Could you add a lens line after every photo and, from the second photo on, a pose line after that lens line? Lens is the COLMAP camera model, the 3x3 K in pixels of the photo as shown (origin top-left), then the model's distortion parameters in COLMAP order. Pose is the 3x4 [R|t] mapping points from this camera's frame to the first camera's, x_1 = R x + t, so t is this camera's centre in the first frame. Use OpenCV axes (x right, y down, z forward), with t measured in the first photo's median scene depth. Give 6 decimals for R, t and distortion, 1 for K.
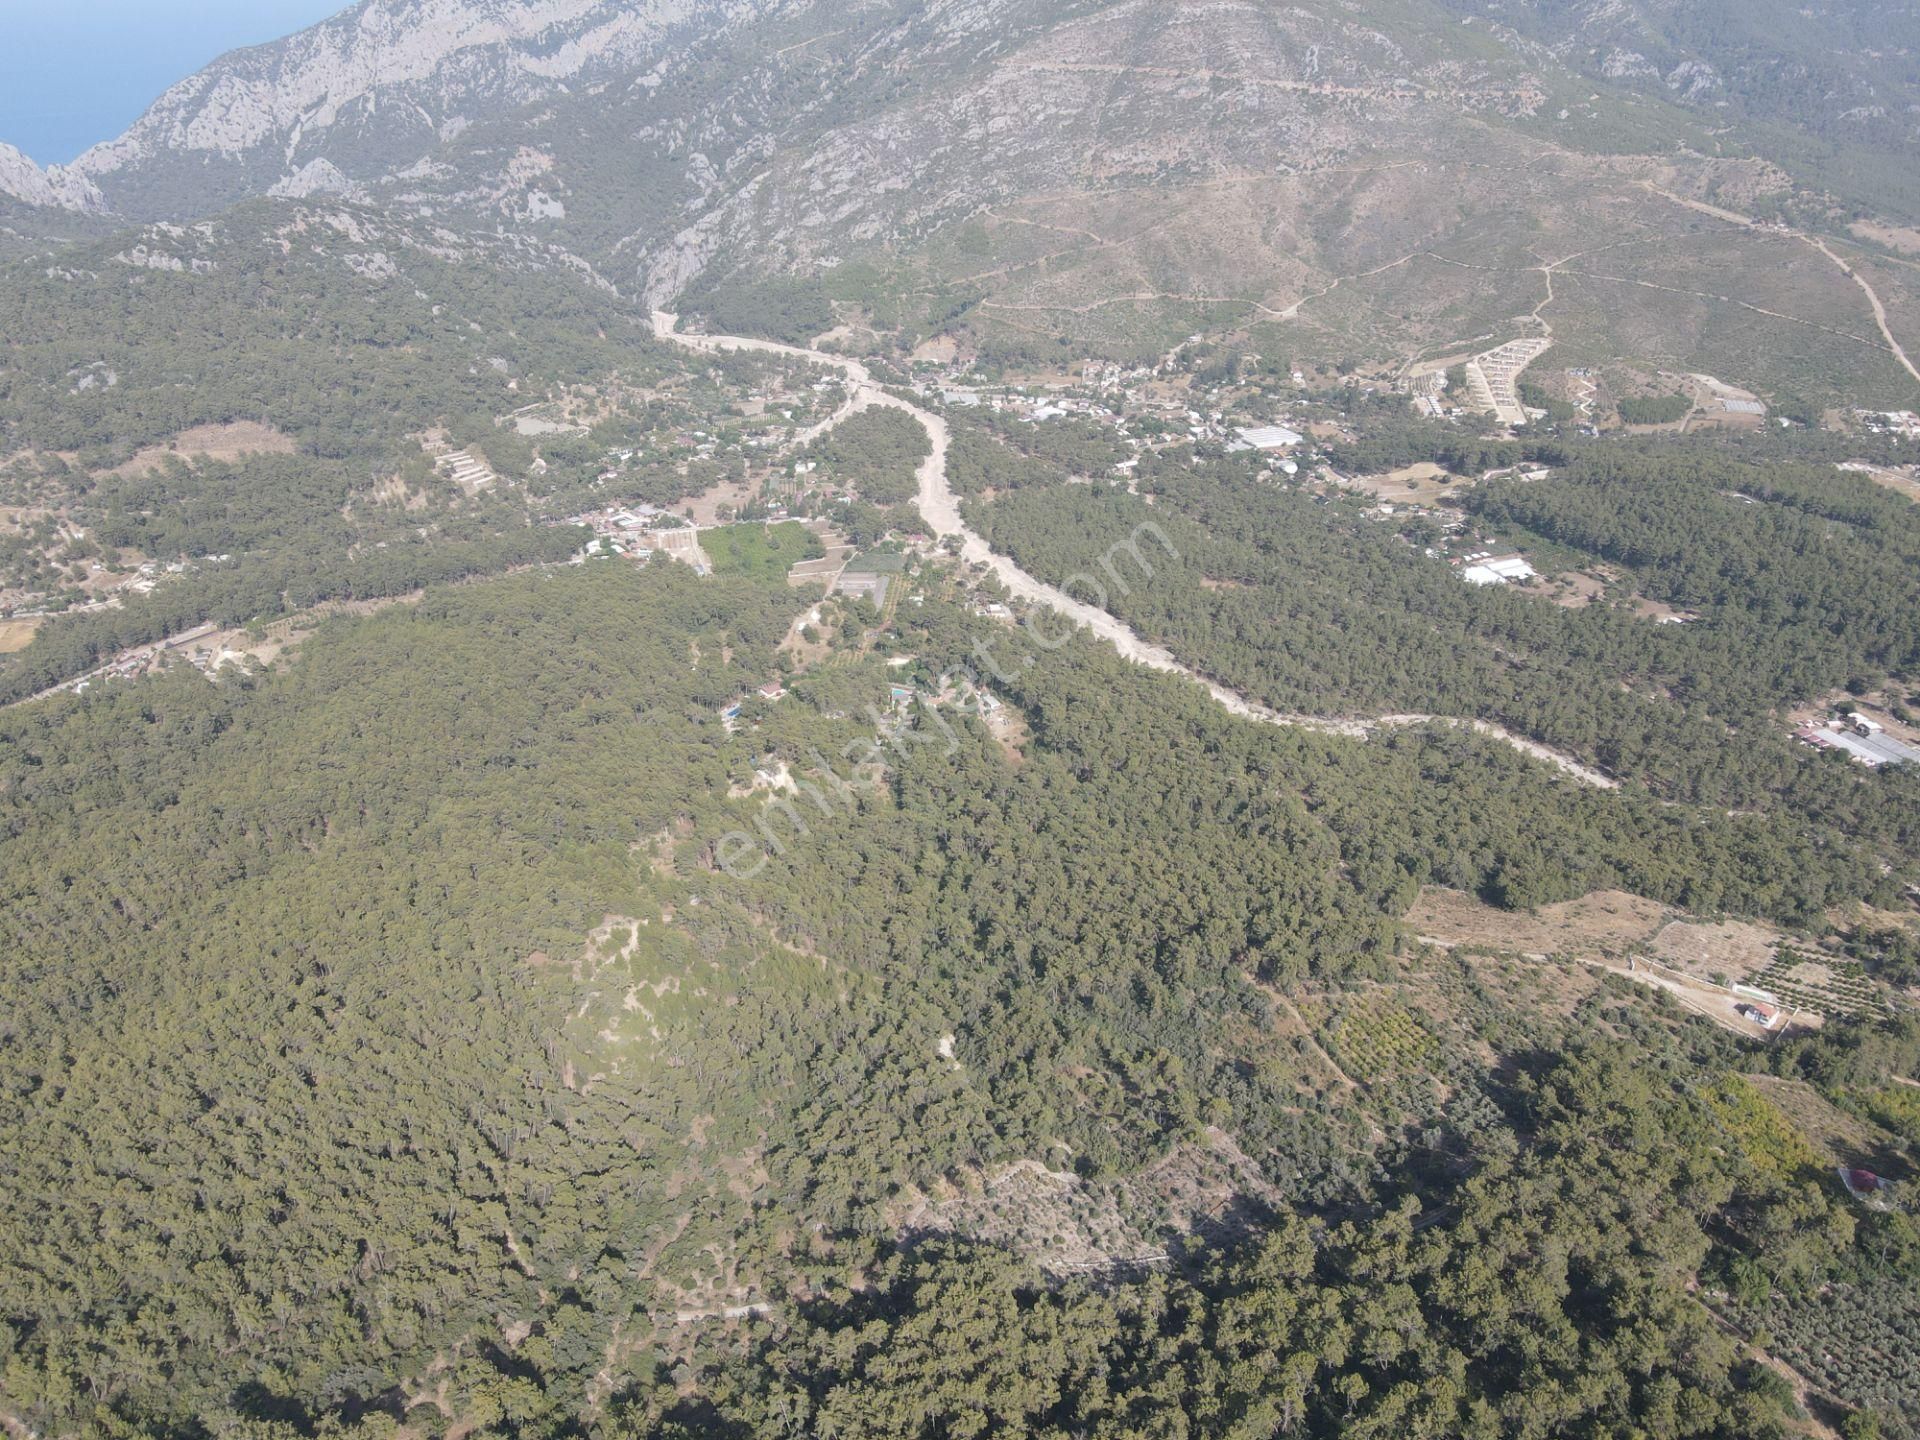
lens RADIAL K [[1408.3, 0, 964.8], [0, 1408.3, 721.6], [0, 0, 1]] dist [-0.004451, 0.037466]
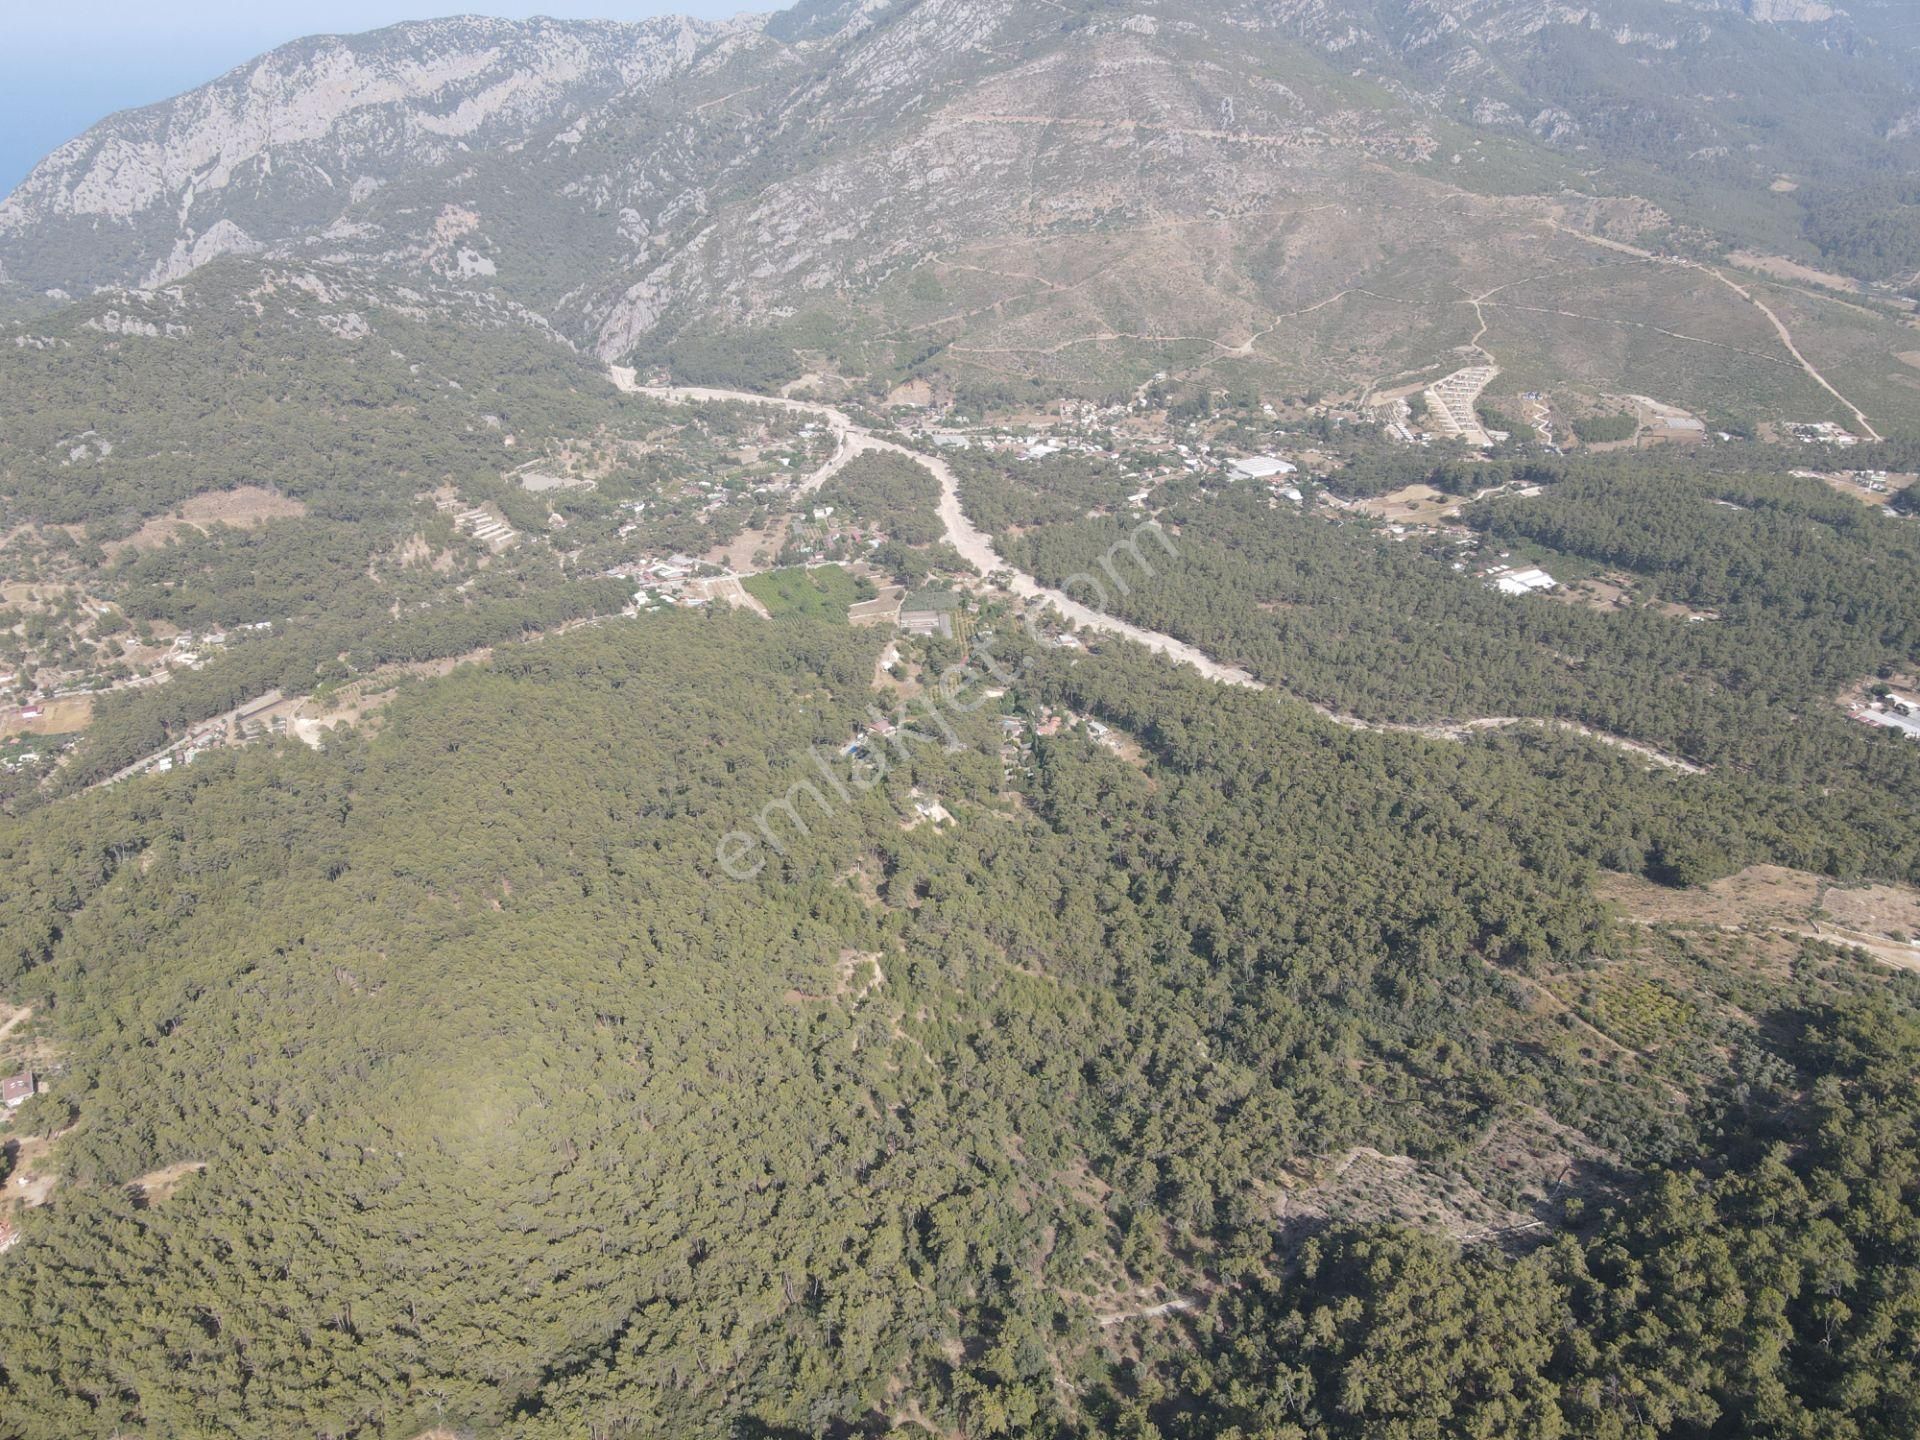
lens RADIAL K [[1408.3, 0, 964.8], [0, 1408.3, 721.6], [0, 0, 1]] dist [-0.004451, 0.037466]
pose [[0.993720, -0.053282, 0.098391, -0.156692], [0.056415, 0.997976, -0.029337, 0.005520], [-0.096629, 0.034704, 0.994715, -0.008578]]
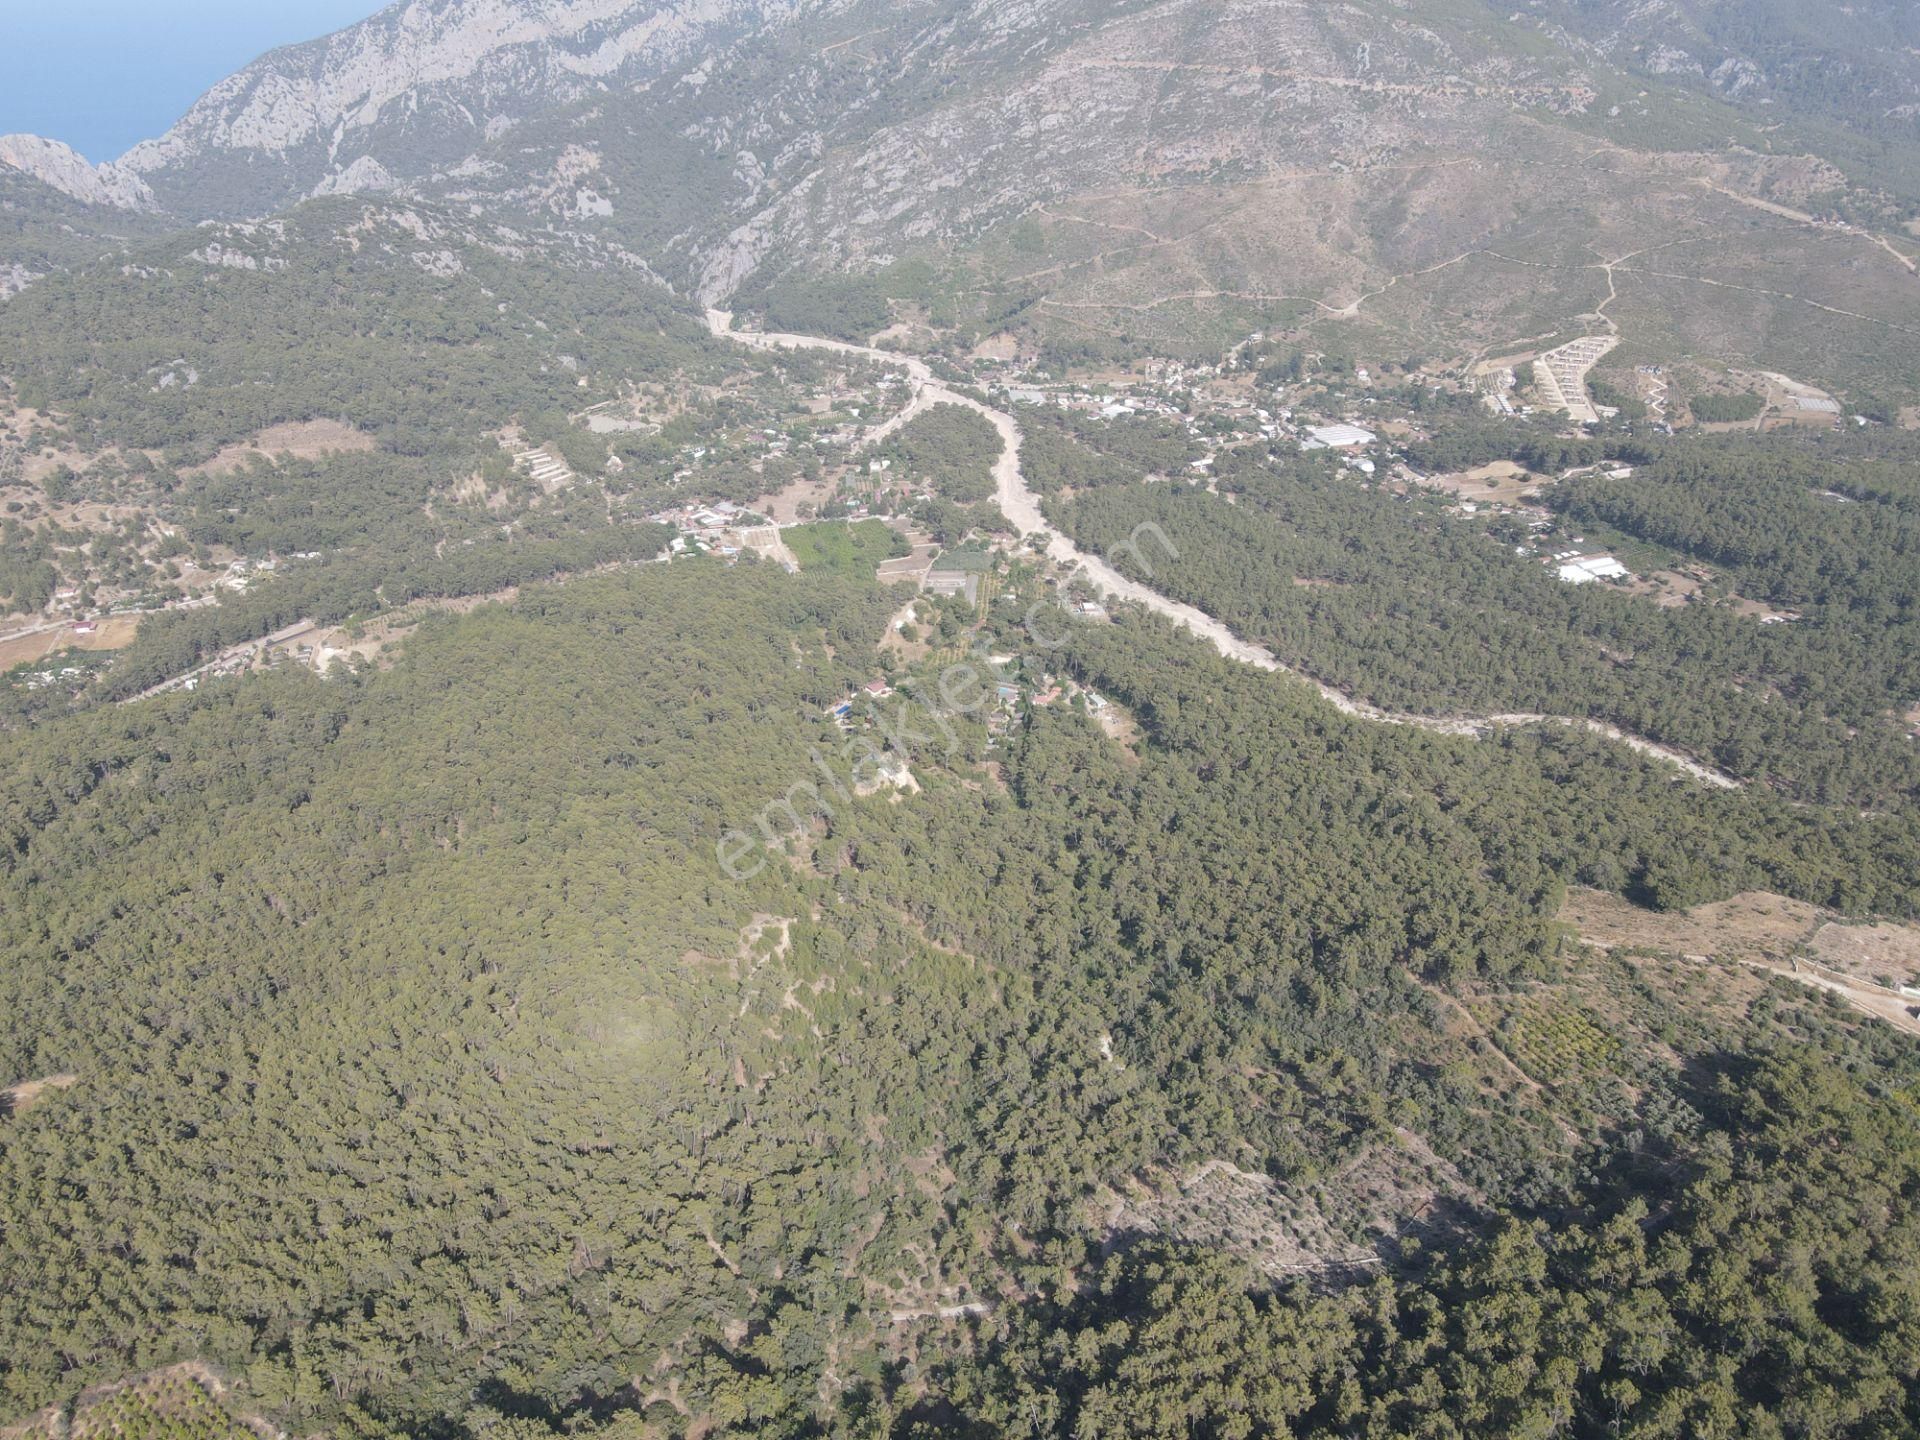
lens RADIAL K [[1408.1, 0, 965.0], [0, 1408.1, 721.8], [0, 0, 1]] dist [-0.005106, 0.041773]
pose [[0.999983, 0.001872, -0.005456, -0.061245], [-0.001865, 0.999997, 0.001322, 0.000037], [0.005459, -0.001312, 0.999984, 0.001692]]
